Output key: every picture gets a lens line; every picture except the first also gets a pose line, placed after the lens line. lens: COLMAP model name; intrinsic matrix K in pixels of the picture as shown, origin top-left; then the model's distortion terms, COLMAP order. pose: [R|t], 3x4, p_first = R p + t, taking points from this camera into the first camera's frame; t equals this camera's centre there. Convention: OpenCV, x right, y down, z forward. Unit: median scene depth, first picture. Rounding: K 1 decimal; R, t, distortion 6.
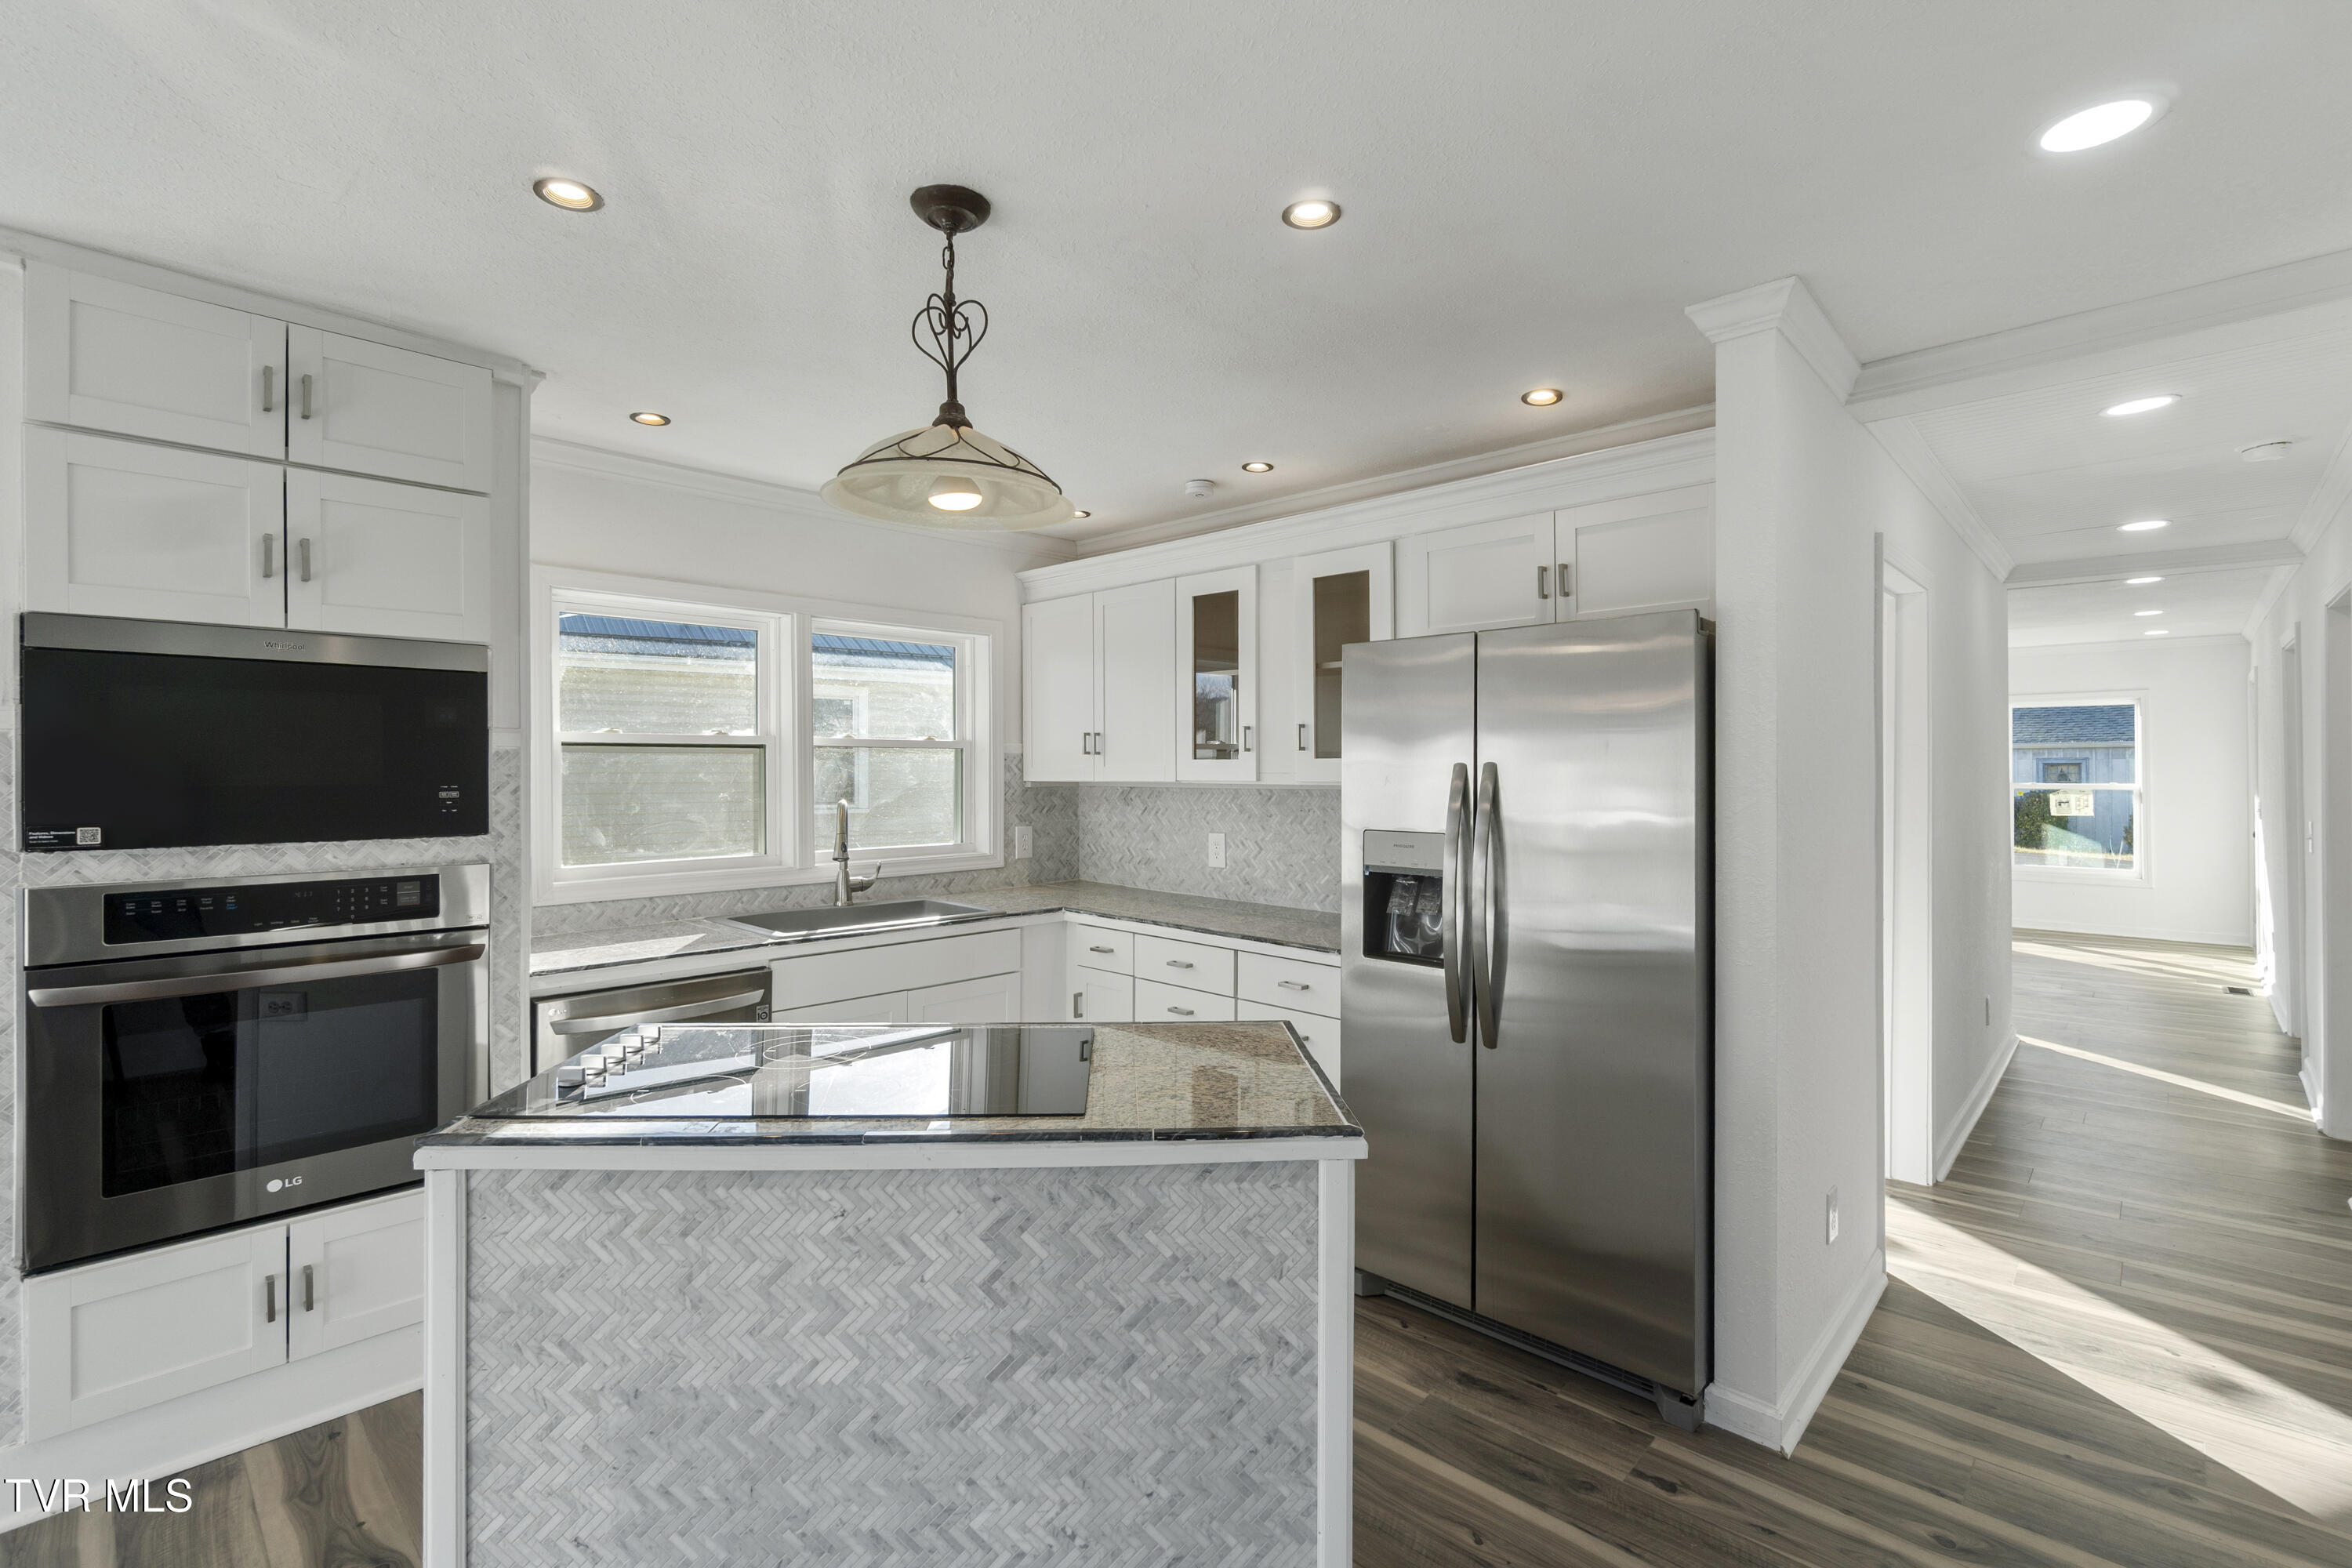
lens RADIAL K [[1056.6, 0, 1182.6], [0, 1056.6, 772.9], [0, 0, 1]] dist [-0.033959, -0.000029]
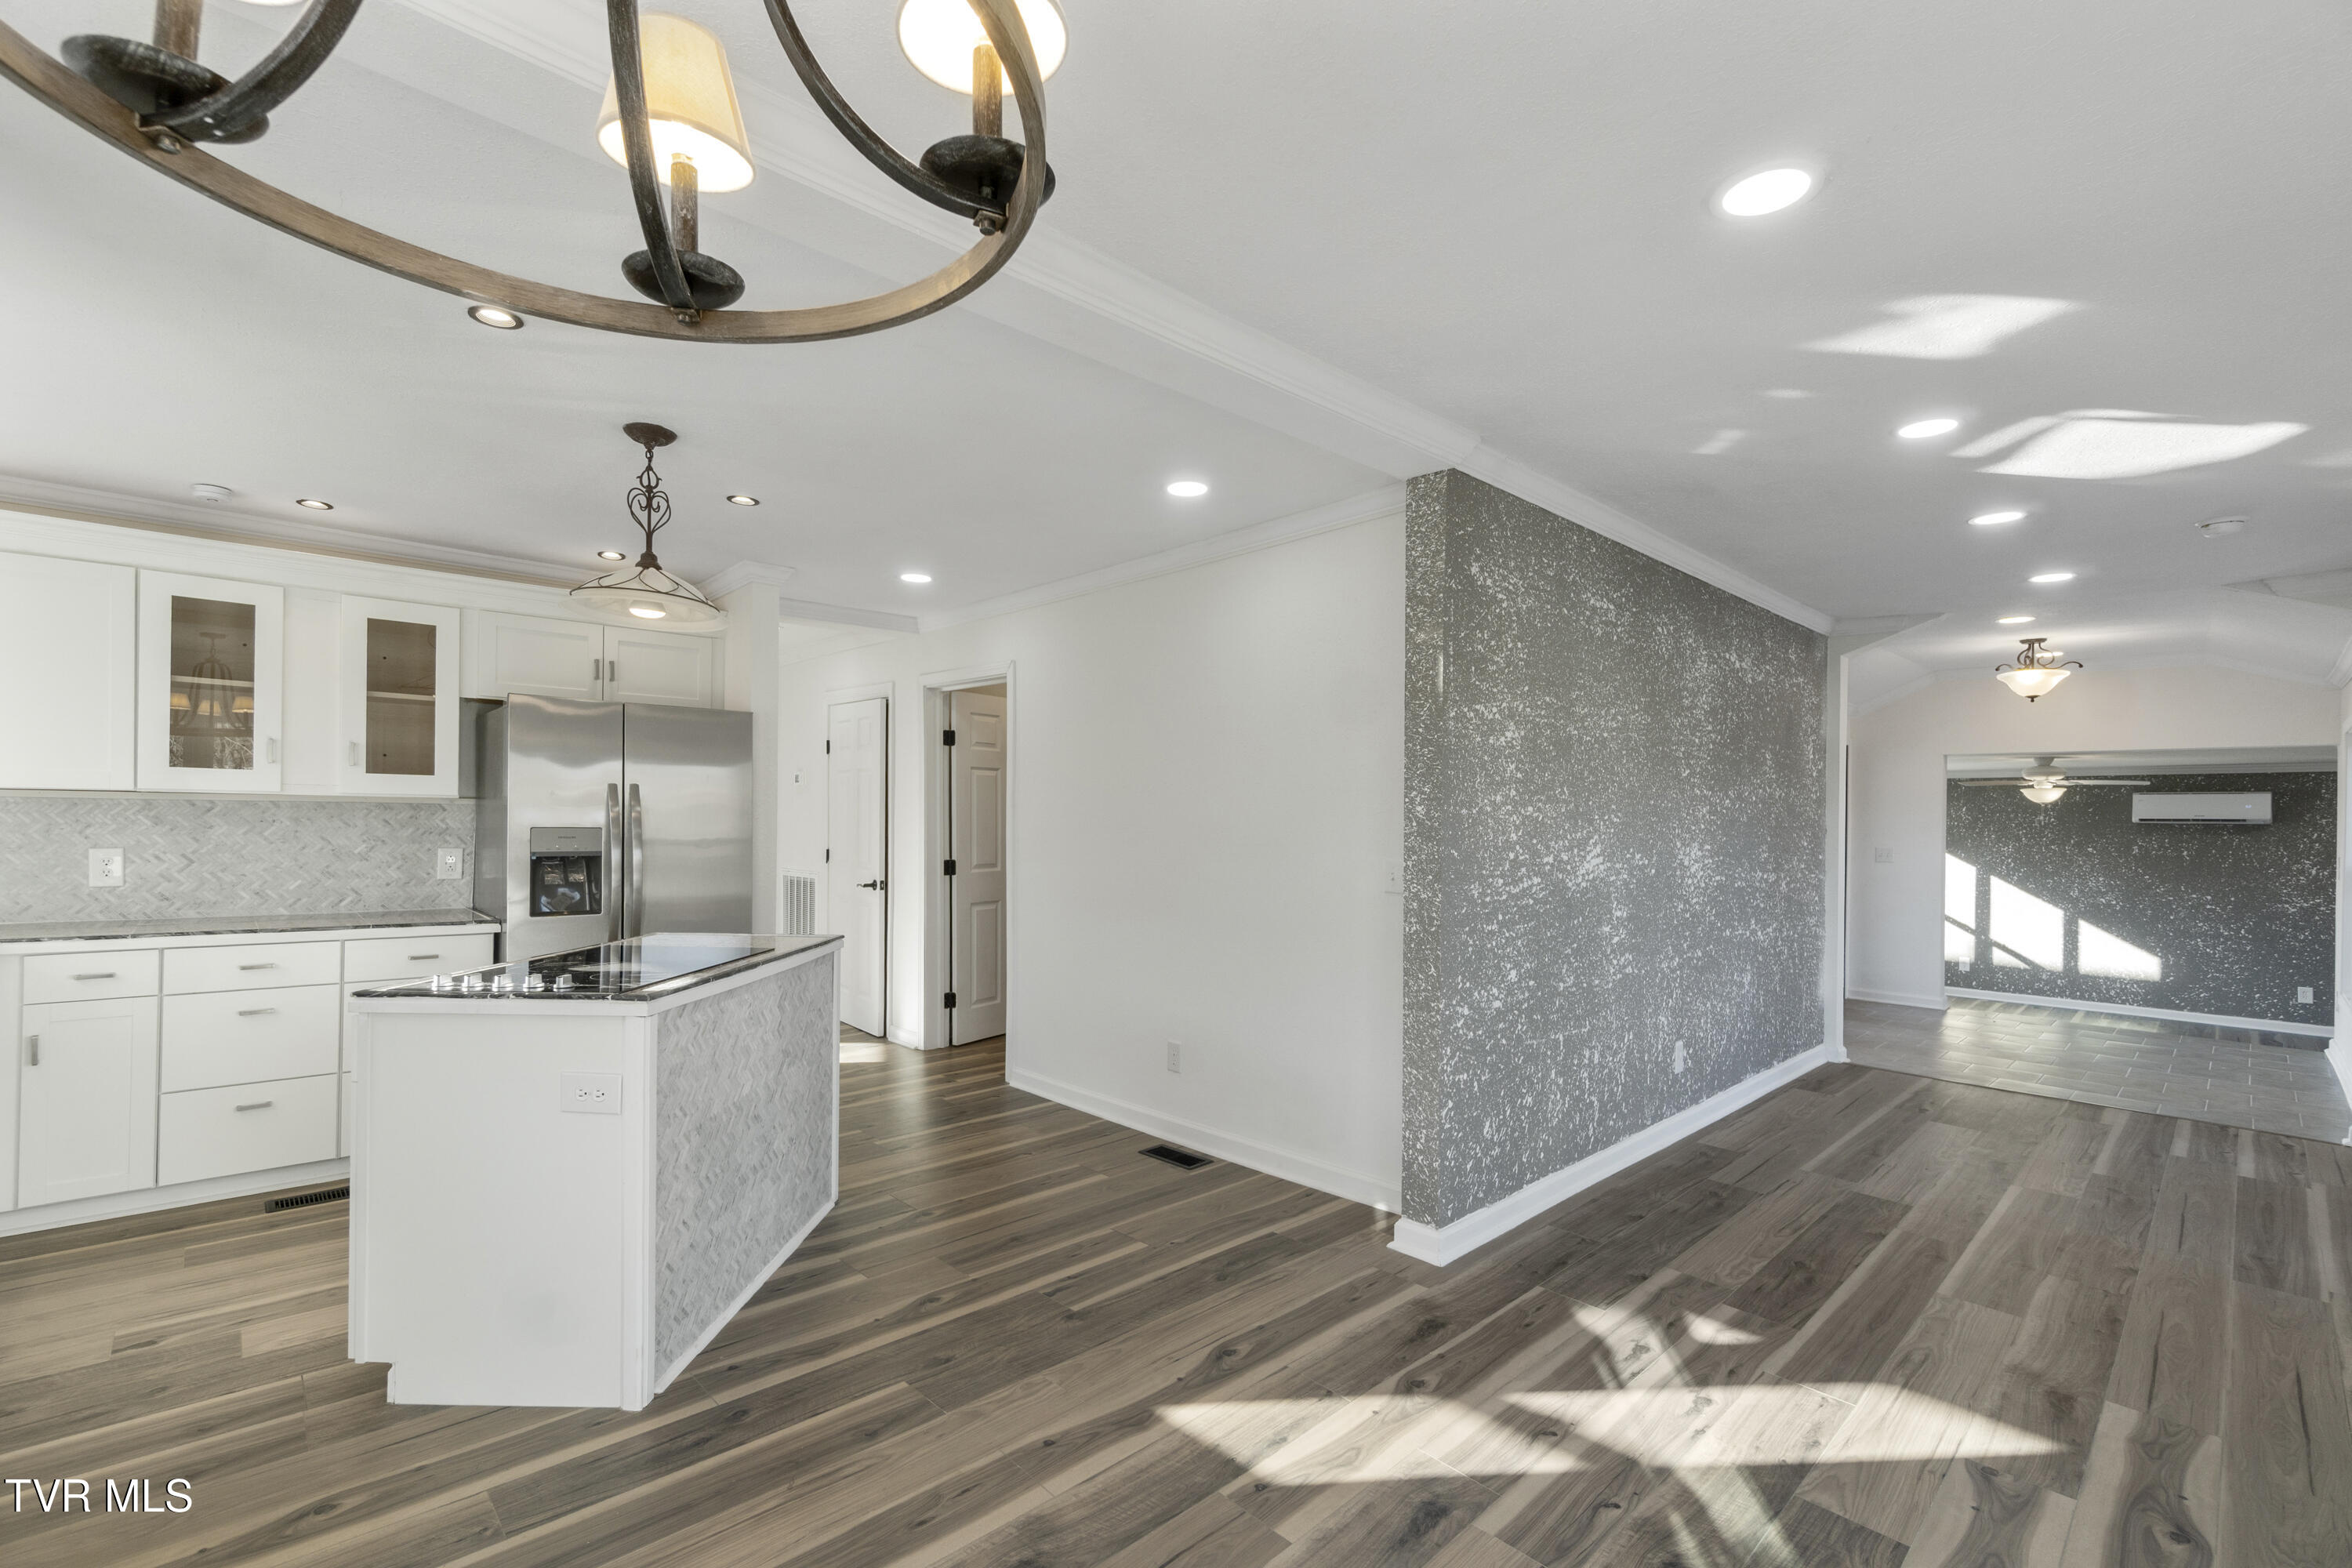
lens RADIAL K [[1018.4, 0, 1177.6], [0, 1018.4, 819.9], [0, 0, 1]] dist [-0.009491, 0.000308]
pose [[0.059484, 0.003374, 0.998224, -1.141496], [-0.009060, 0.999955, -0.002840, 0.039750], [-0.998188, -0.008875, 0.059511, 0.050933]]
